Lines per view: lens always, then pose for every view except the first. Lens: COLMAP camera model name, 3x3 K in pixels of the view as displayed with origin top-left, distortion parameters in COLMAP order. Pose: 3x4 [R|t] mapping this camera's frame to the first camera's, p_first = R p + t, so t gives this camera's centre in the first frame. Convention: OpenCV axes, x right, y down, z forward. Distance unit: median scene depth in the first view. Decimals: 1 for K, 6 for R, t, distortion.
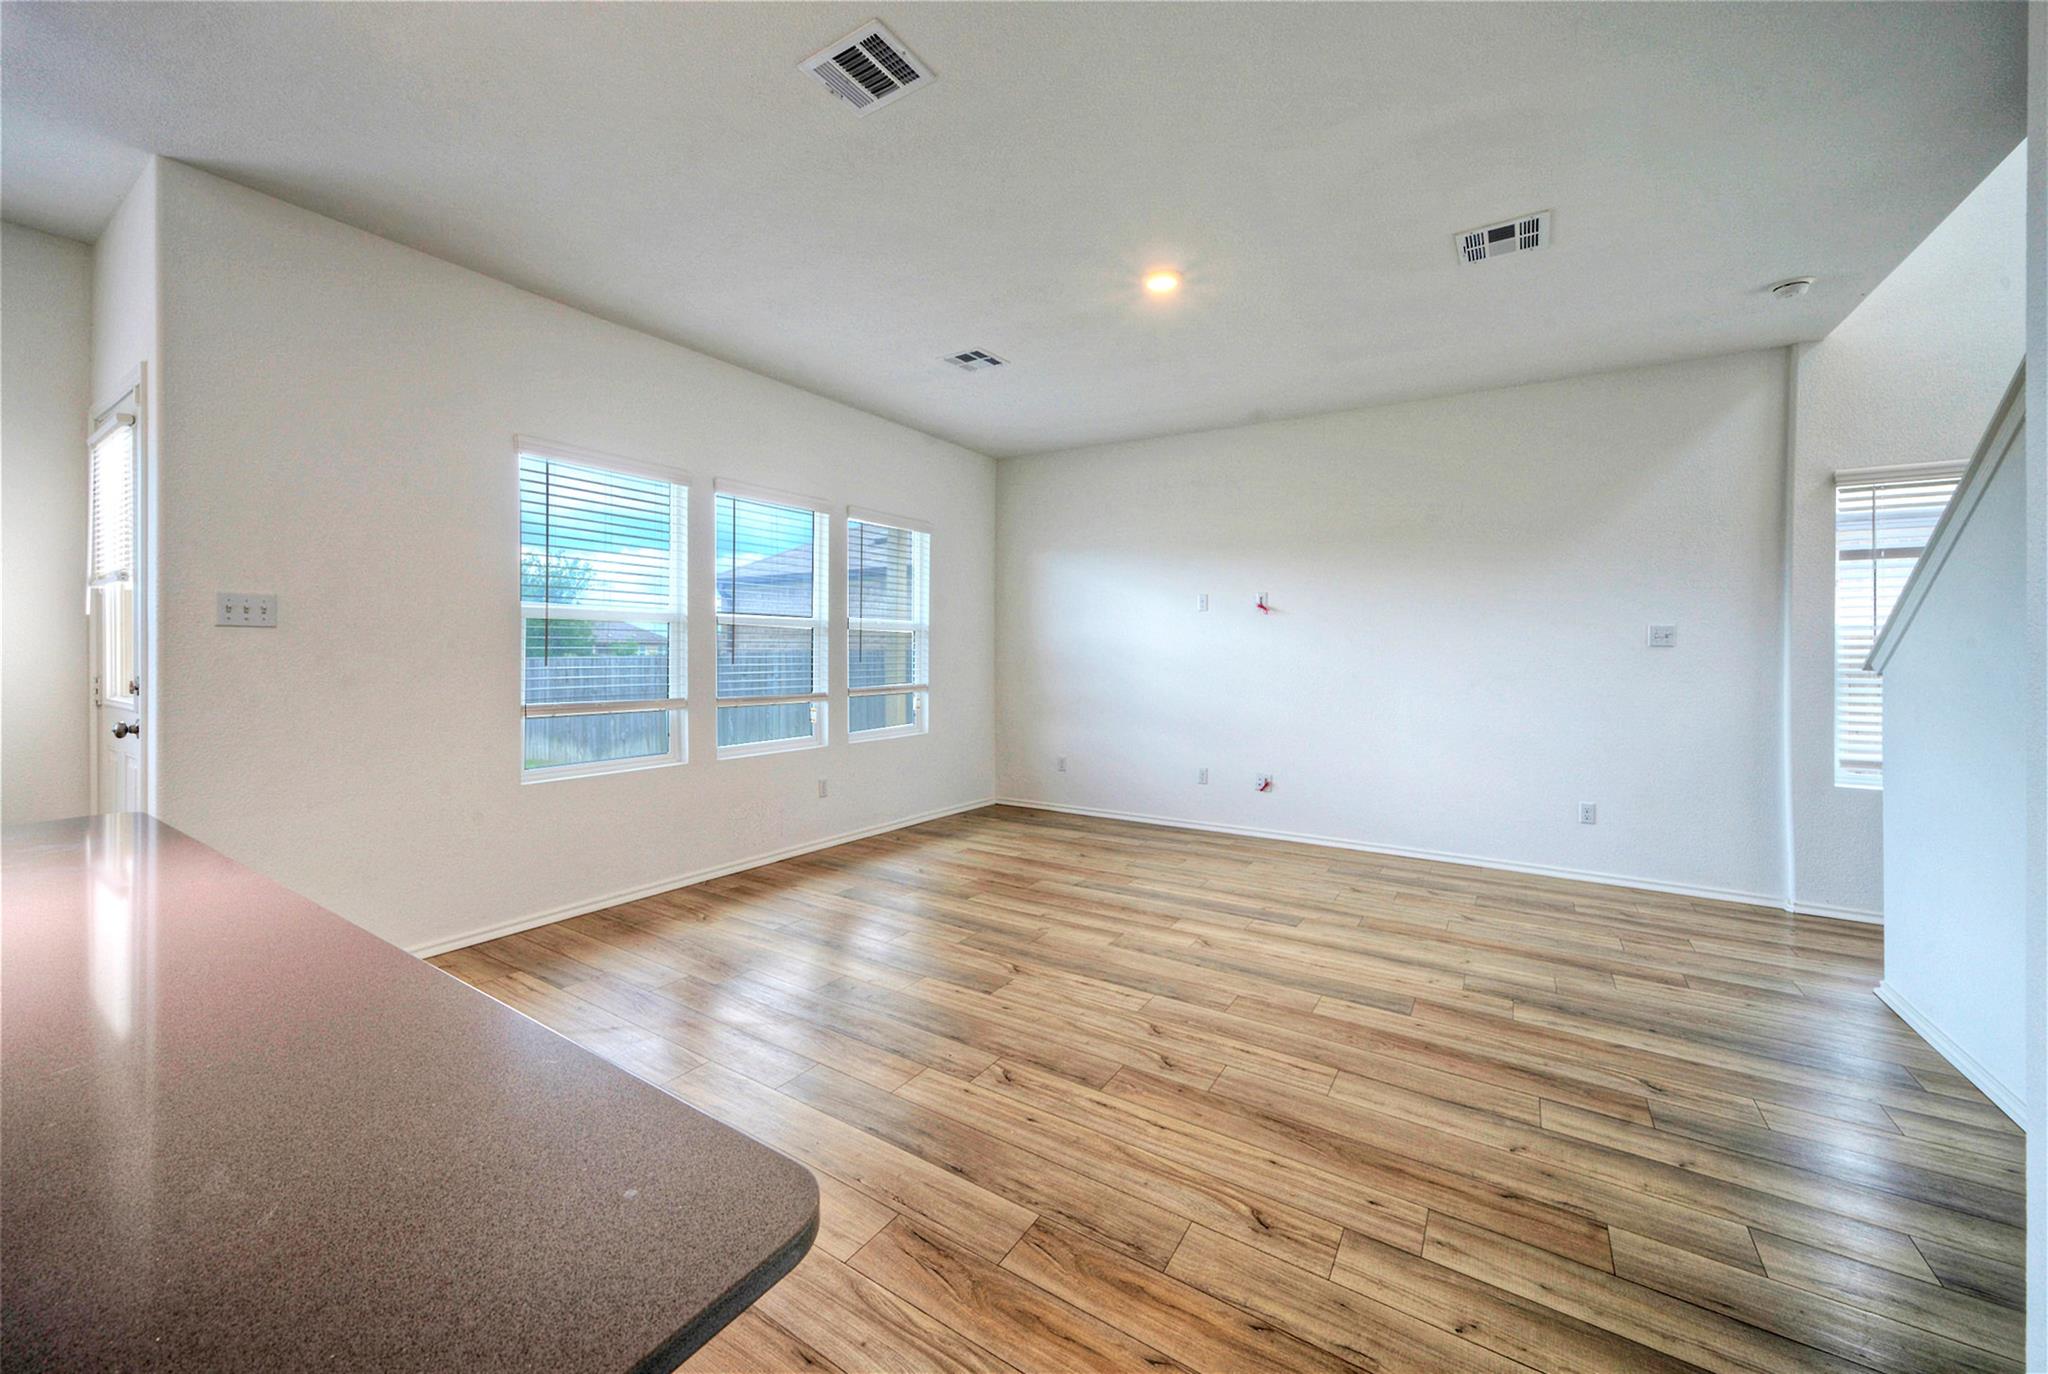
lens RADIAL K [[767.1, 0, 1022.3], [0, 767.1, 657.7], [0, 0, 1]] dist [-0.008278, 0.002901]
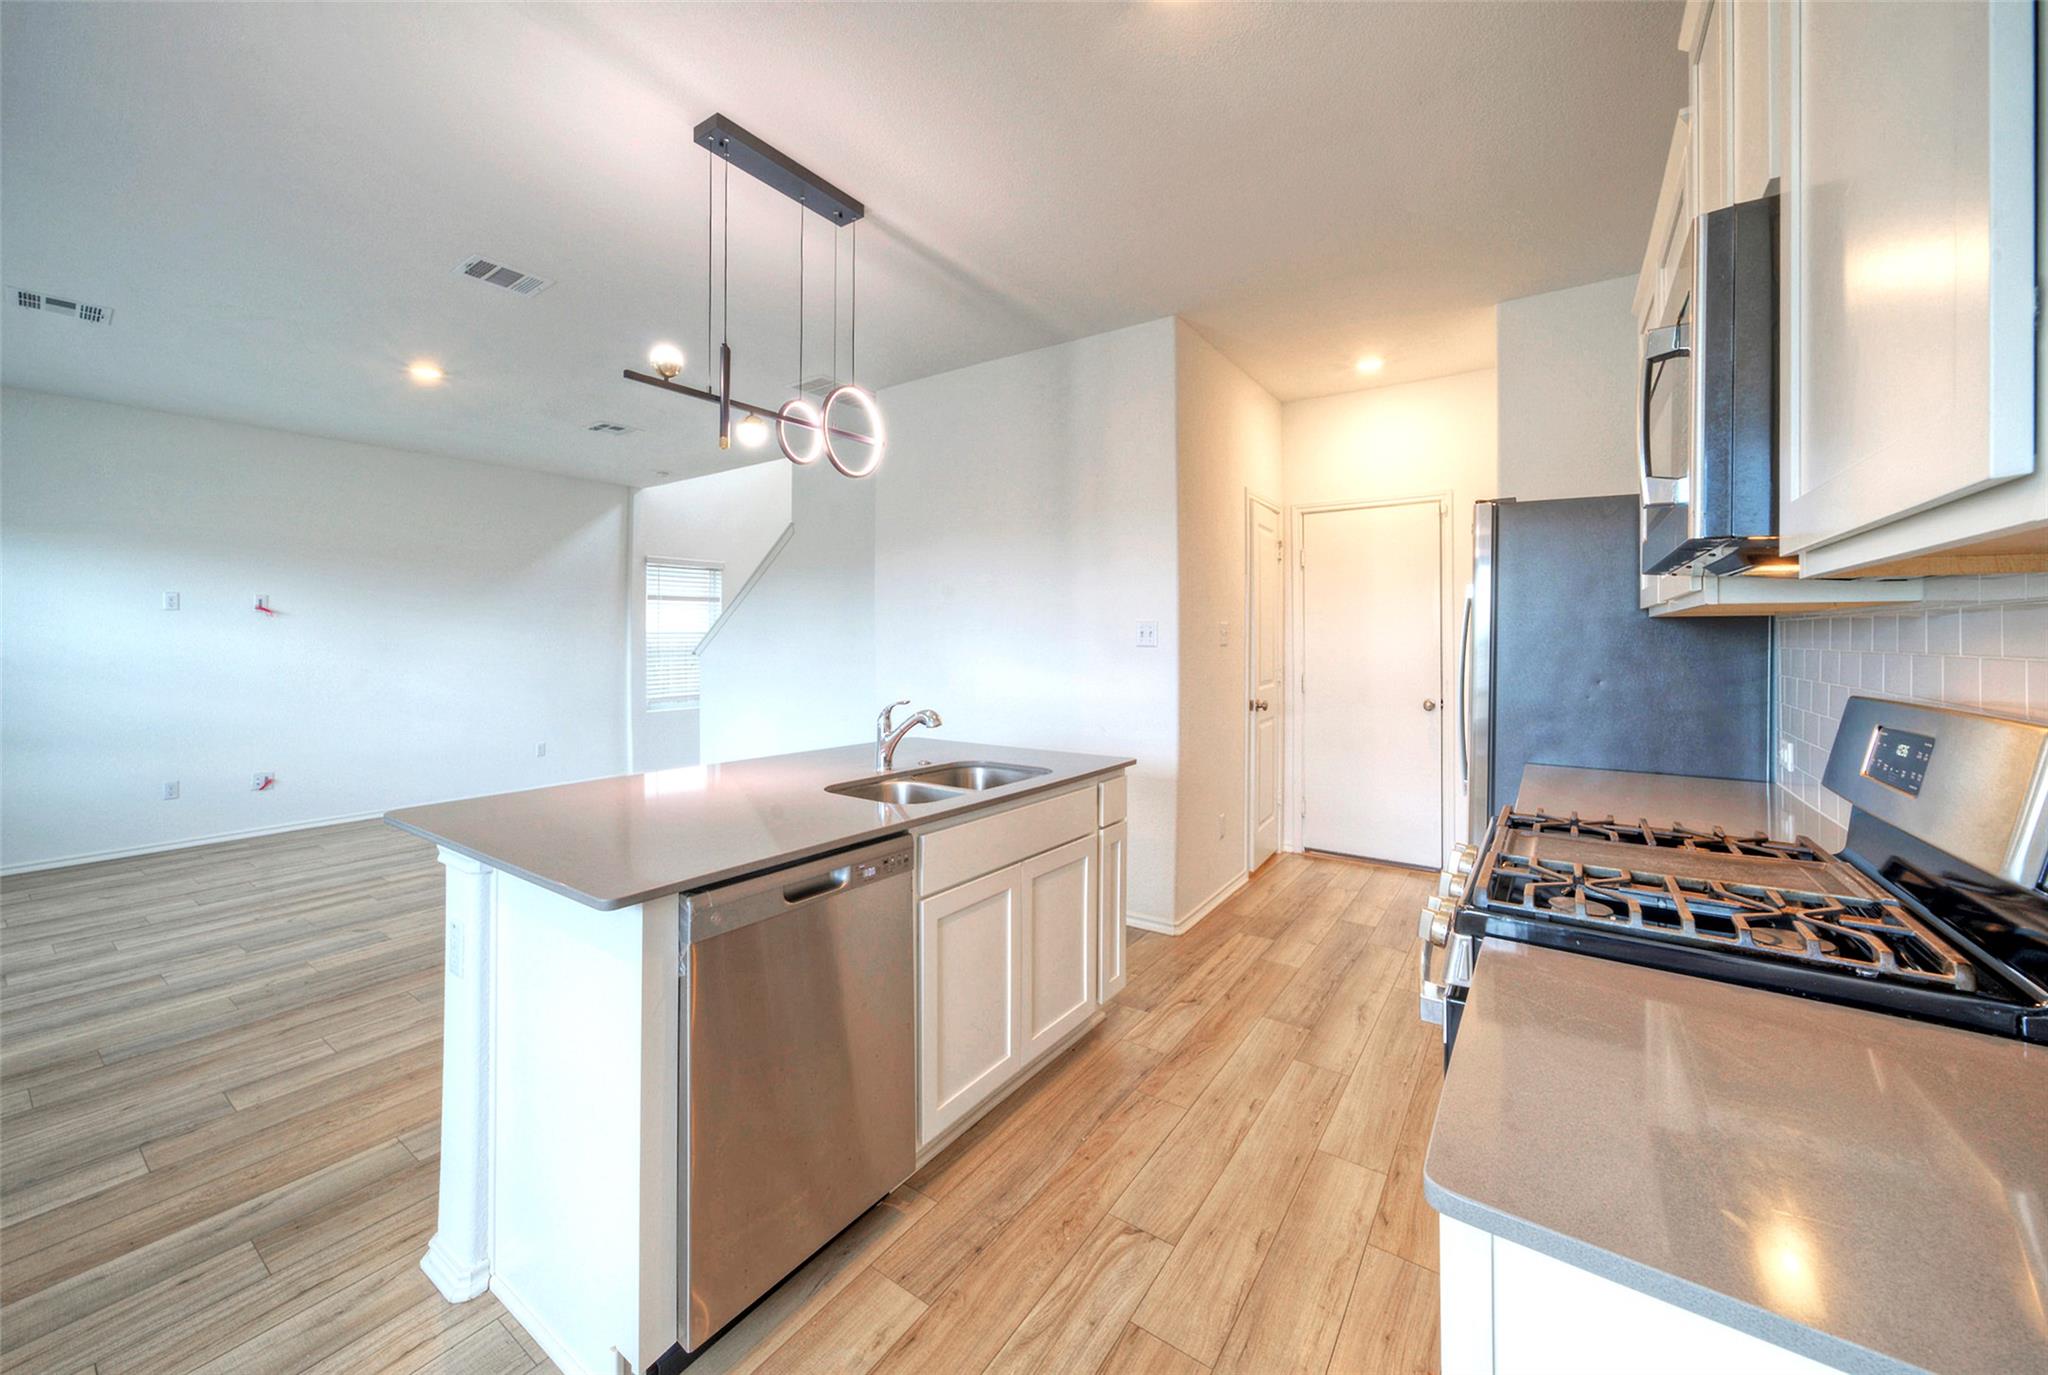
lens RADIAL K [[767.1, 0, 1004.9], [0, 767.1, 628.3], [0, 0, 1]] dist [-0.008278, 0.002901]
pose [[0.049063, -0.000689, 0.998795, -1.069017], [0.014619, 0.999893, -0.000029, -0.043859], [-0.998689, 0.014603, 0.049068, -0.054866]]
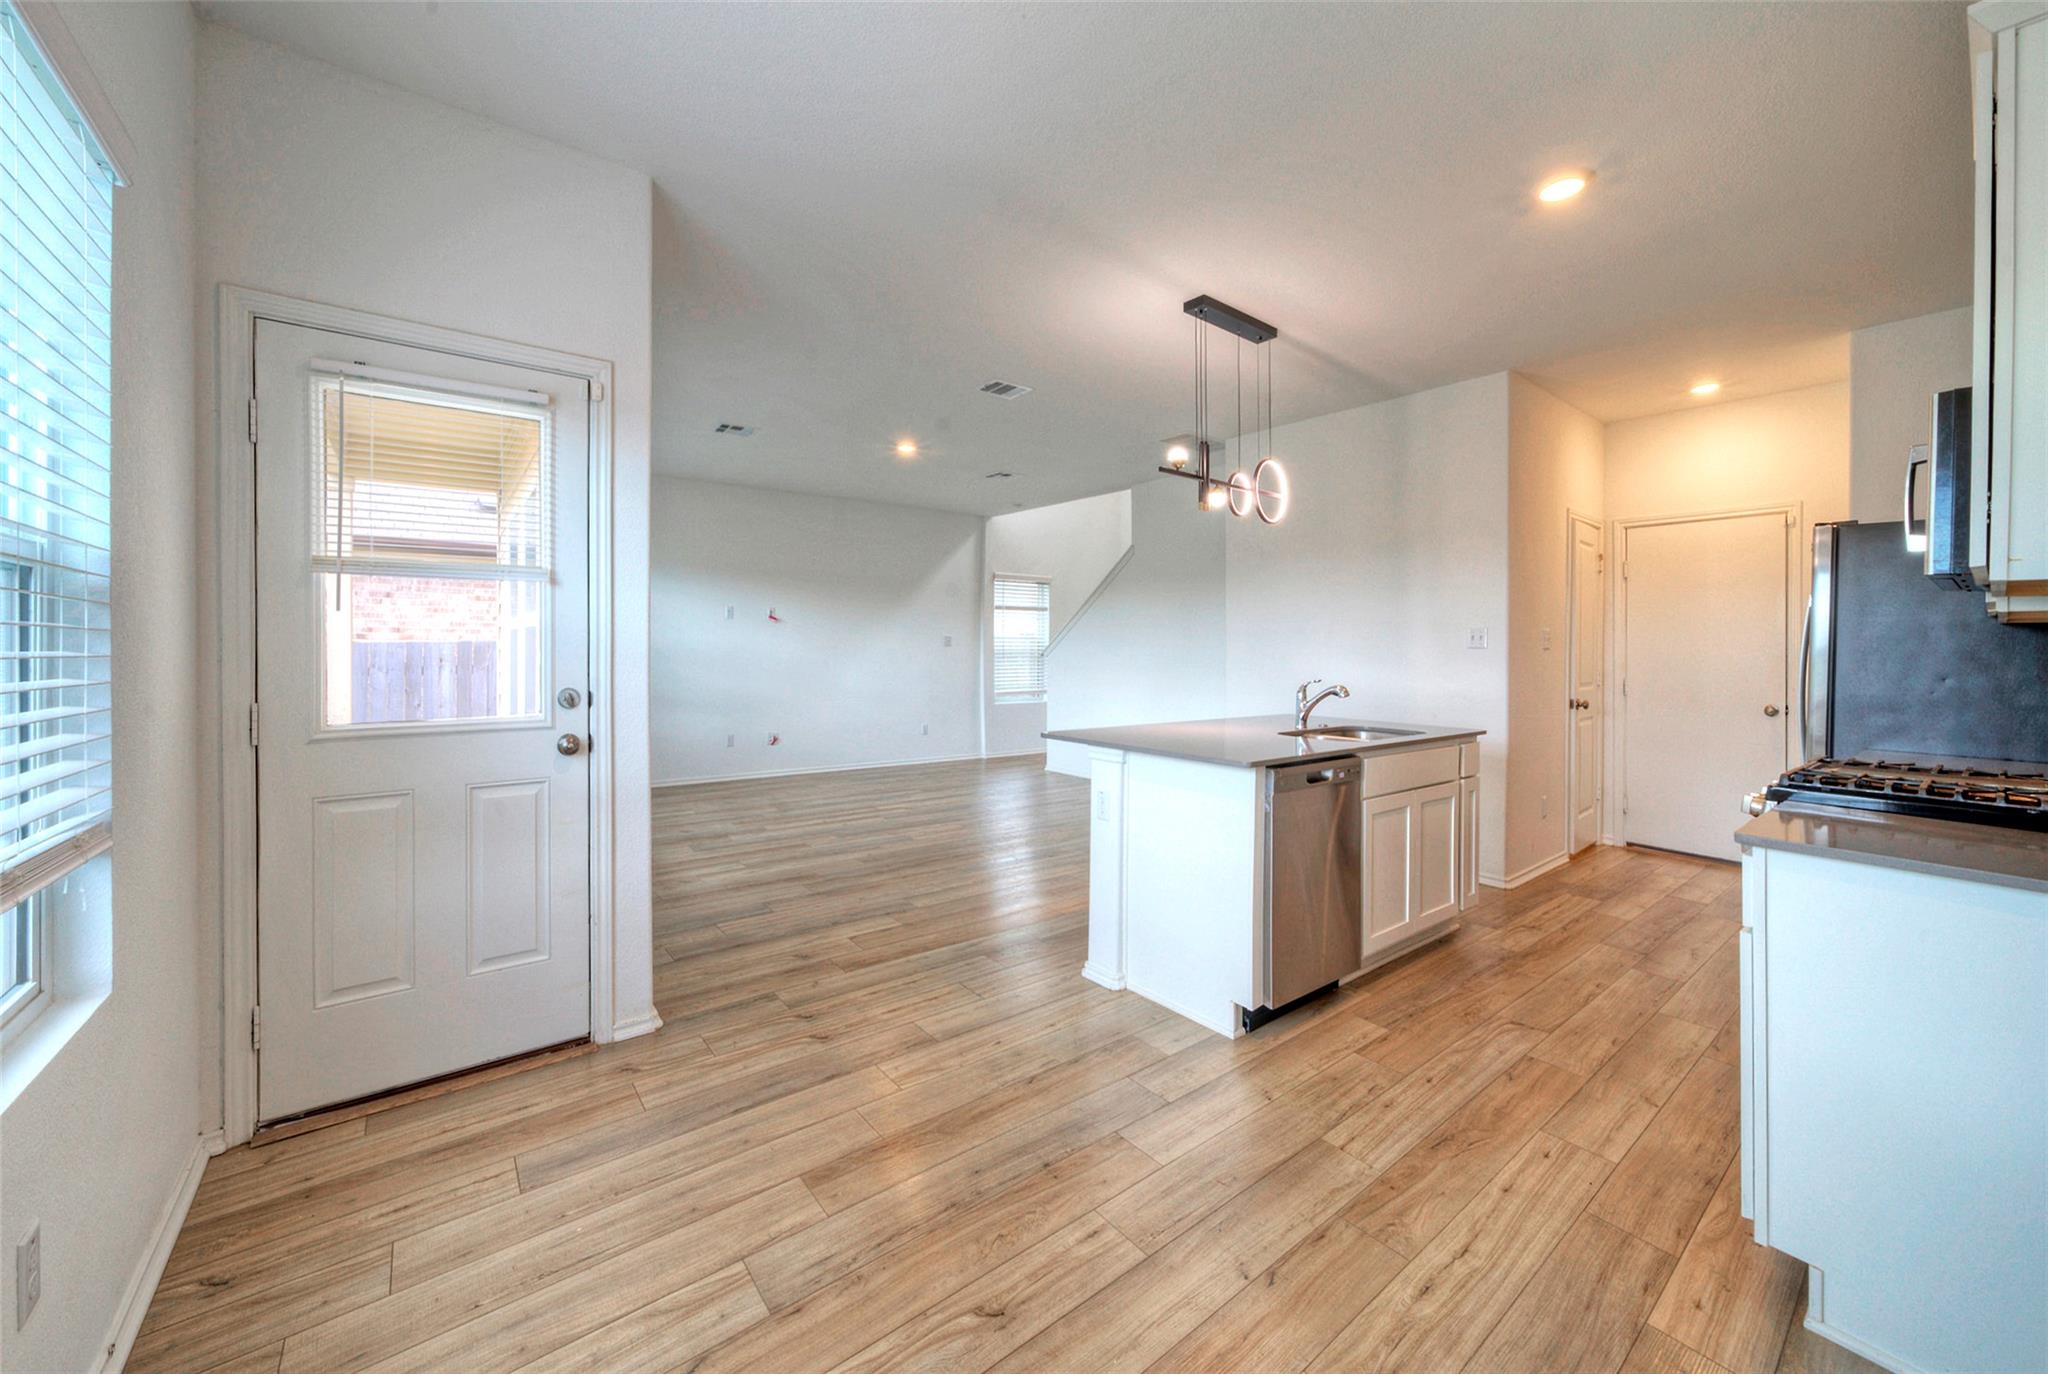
lens RADIAL K [[767.1, 0, 1027.2], [0, 767.1, 640.5], [0, 0, 1]] dist [-0.008278, 0.002901]
pose [[0.318553, -0.002212, 0.947903, -1.491520], [0.006640, 0.999978, 0.000102, -0.032190], [-0.947882, 0.006262, 0.318560, 0.131641]]
